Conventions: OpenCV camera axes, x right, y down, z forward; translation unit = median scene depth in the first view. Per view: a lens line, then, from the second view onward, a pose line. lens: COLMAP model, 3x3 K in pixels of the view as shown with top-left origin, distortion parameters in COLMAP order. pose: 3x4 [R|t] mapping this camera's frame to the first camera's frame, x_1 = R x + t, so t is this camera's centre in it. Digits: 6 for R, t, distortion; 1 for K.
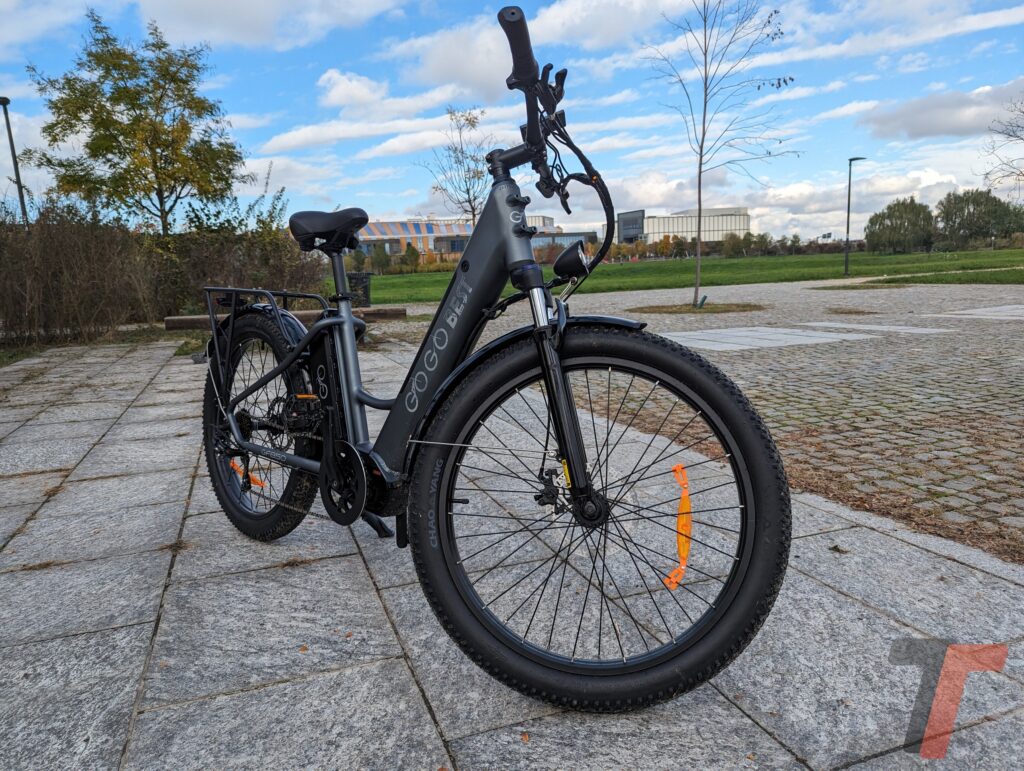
lens RADIAL K [[745.6, 0, 512.0], [0, 745.6, 385.5], [0, 0, 1]] dist [0.041417, -0.026574]
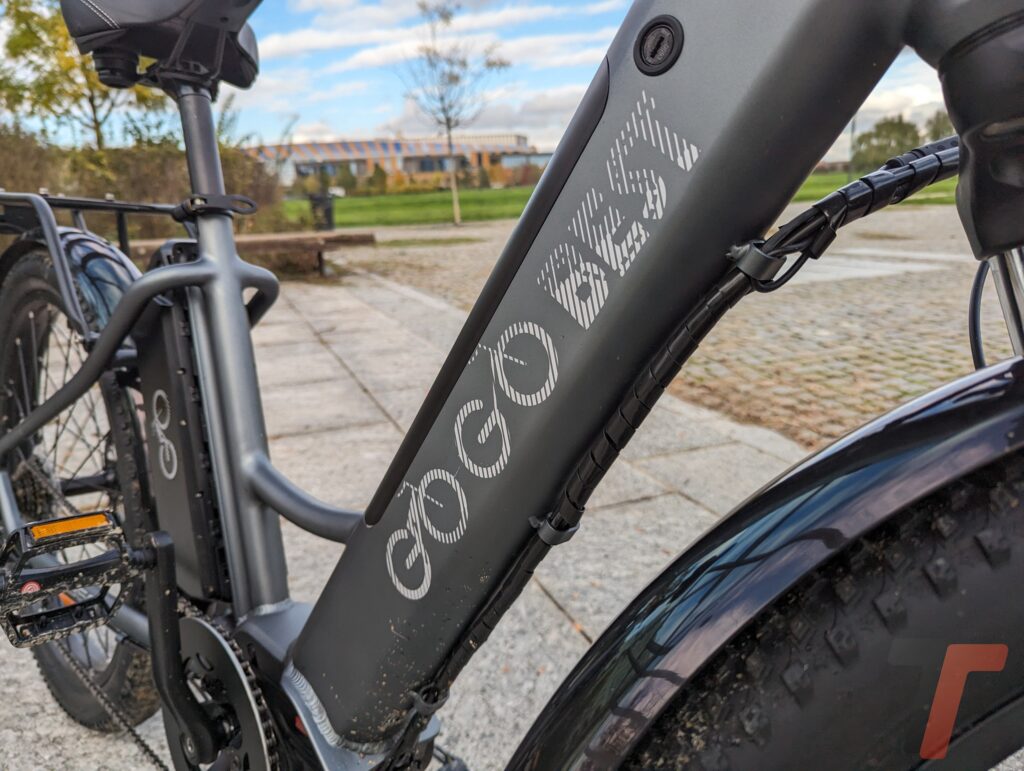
lens RADIAL K [[750.5, 0, 497.7], [0, 750.5, 383.4], [0, 0, 1]] dist [0.002930, -0.000910]
pose [[0.999809, -0.005303, 0.018819, -0.015086], [0.003479, 0.995410, 0.095635, -0.011049], [-0.019239, -0.095551, 0.995239, 0.102547]]
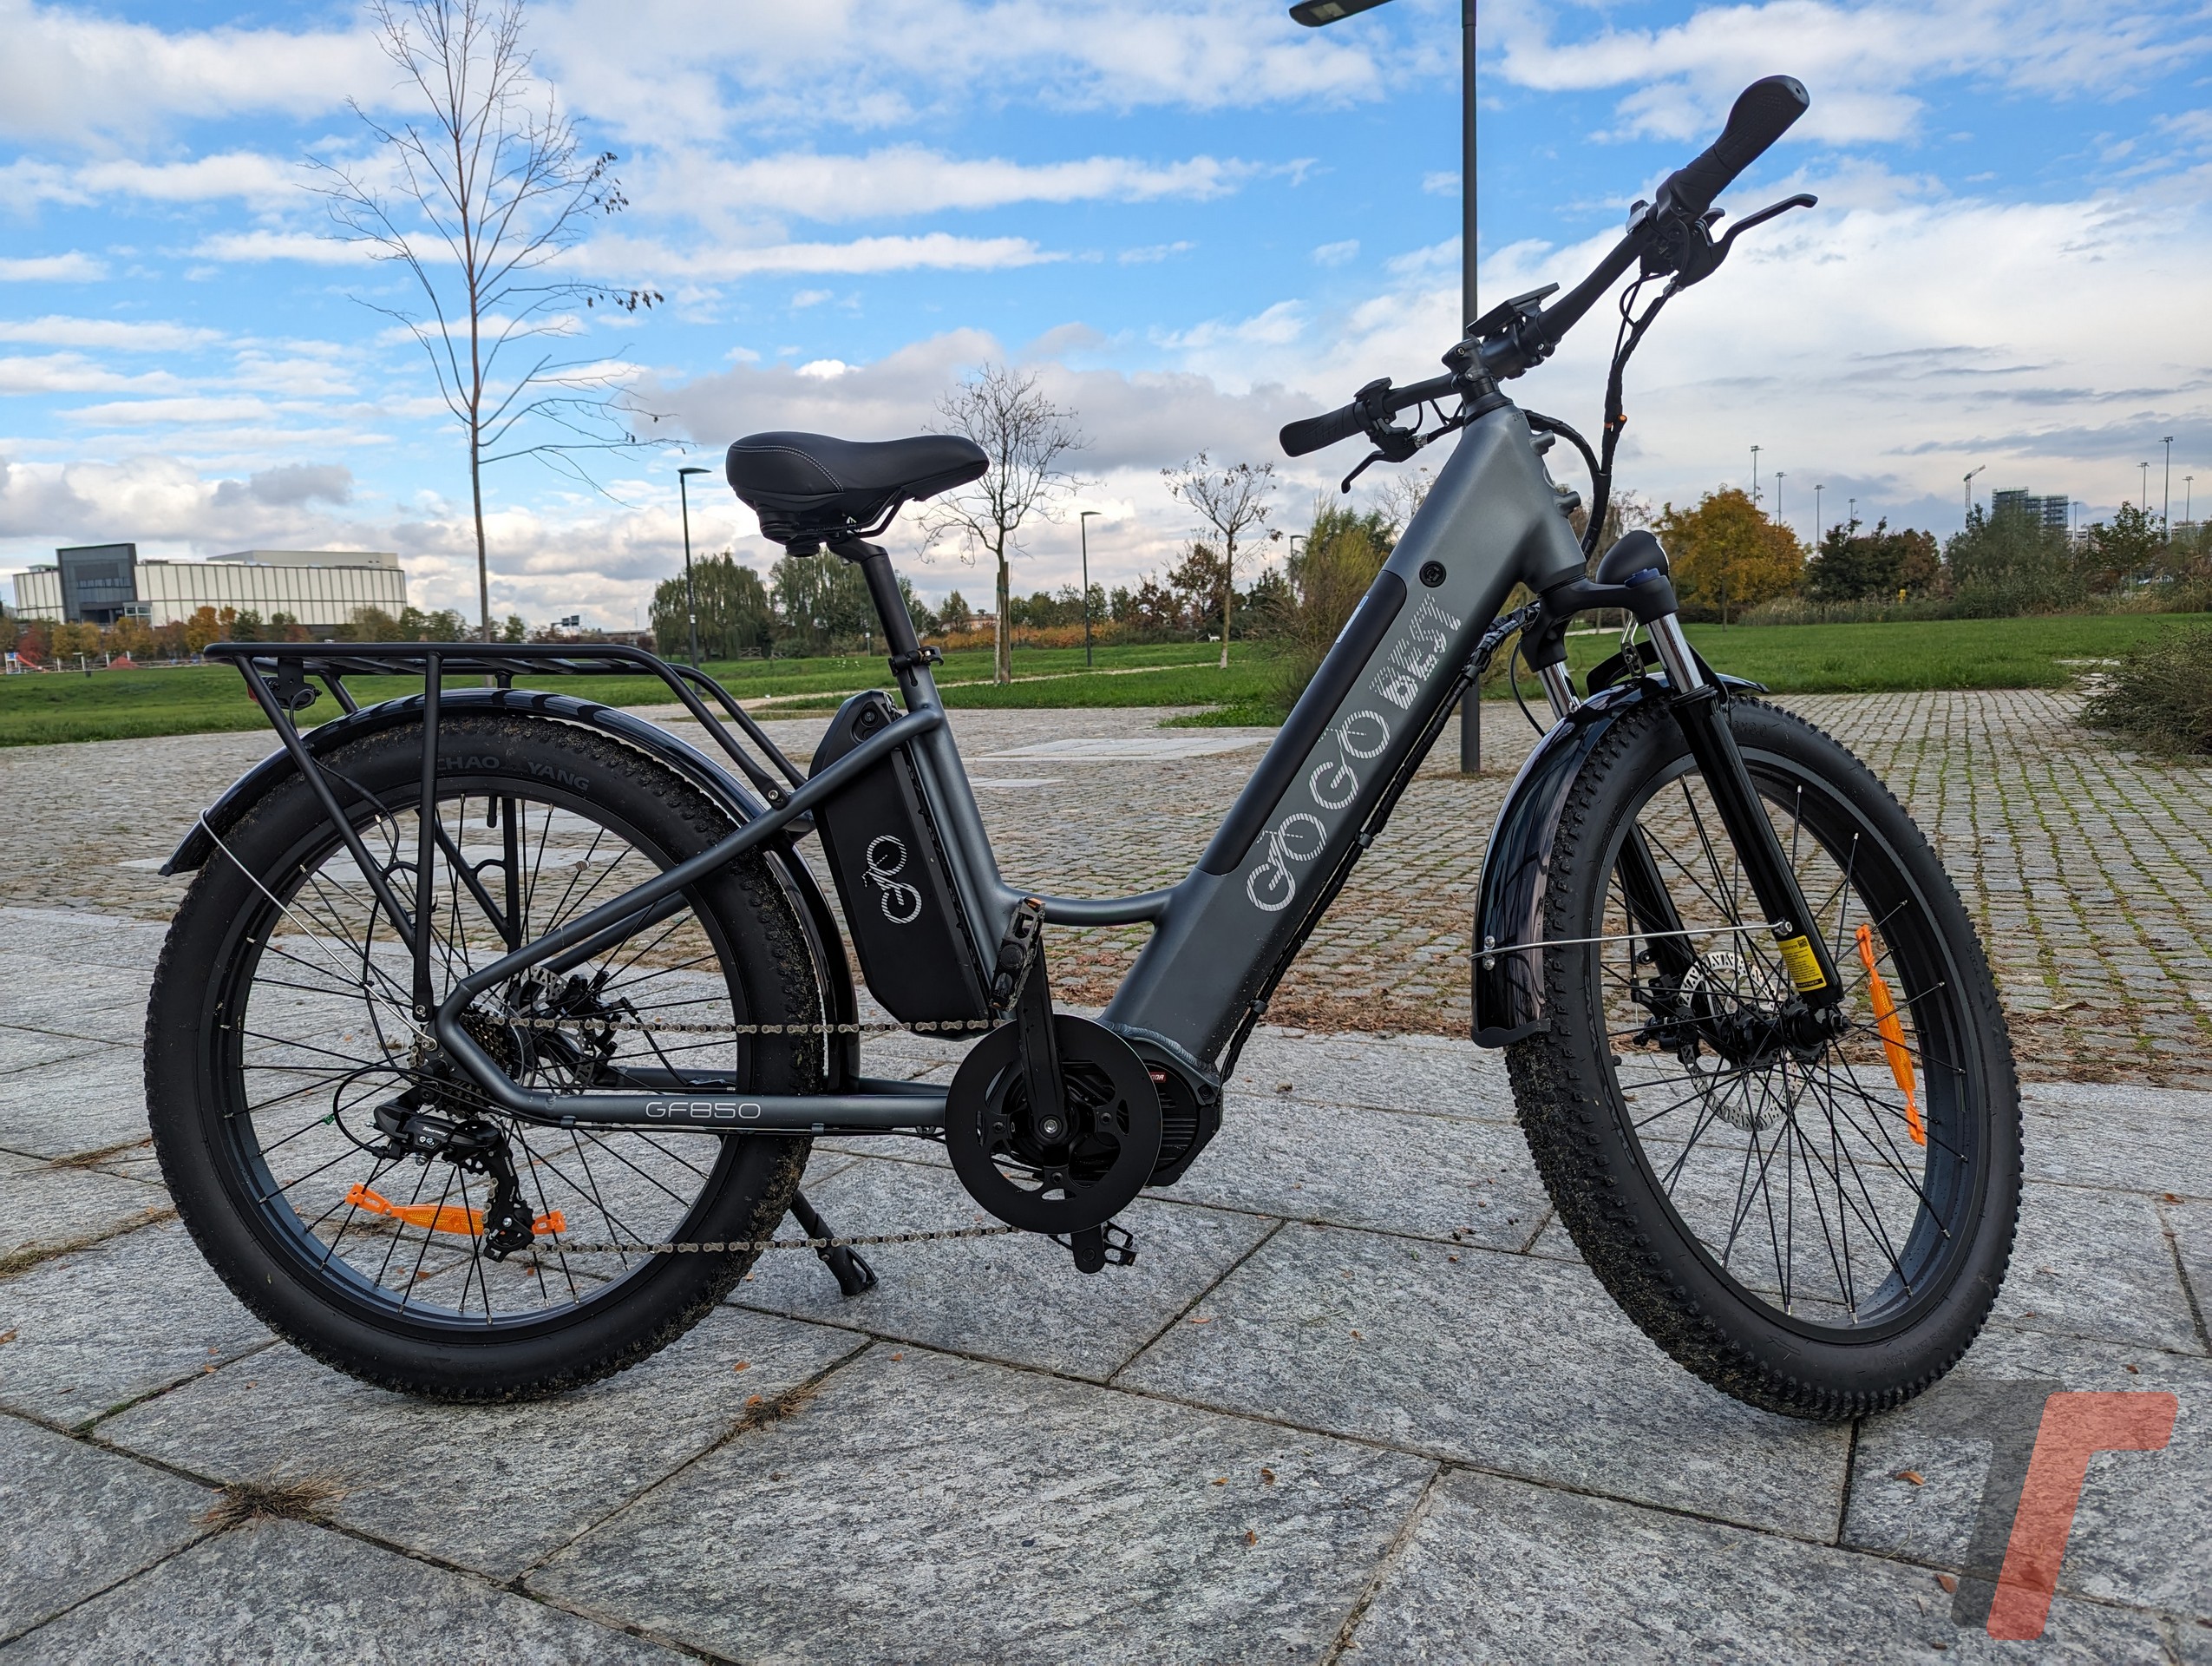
lens RADIAL K [[1588.5, 0, 1104.8], [0, 1588.5, 790.6], [0, 0, 1]] dist [0.063811, -0.071653]
pose [[0.743923, -0.043722, 0.666833, -0.117771], [0.104726, 0.993156, -0.051716, 0.000639], [-0.660008, 0.108308, 0.743410, 0.053941]]
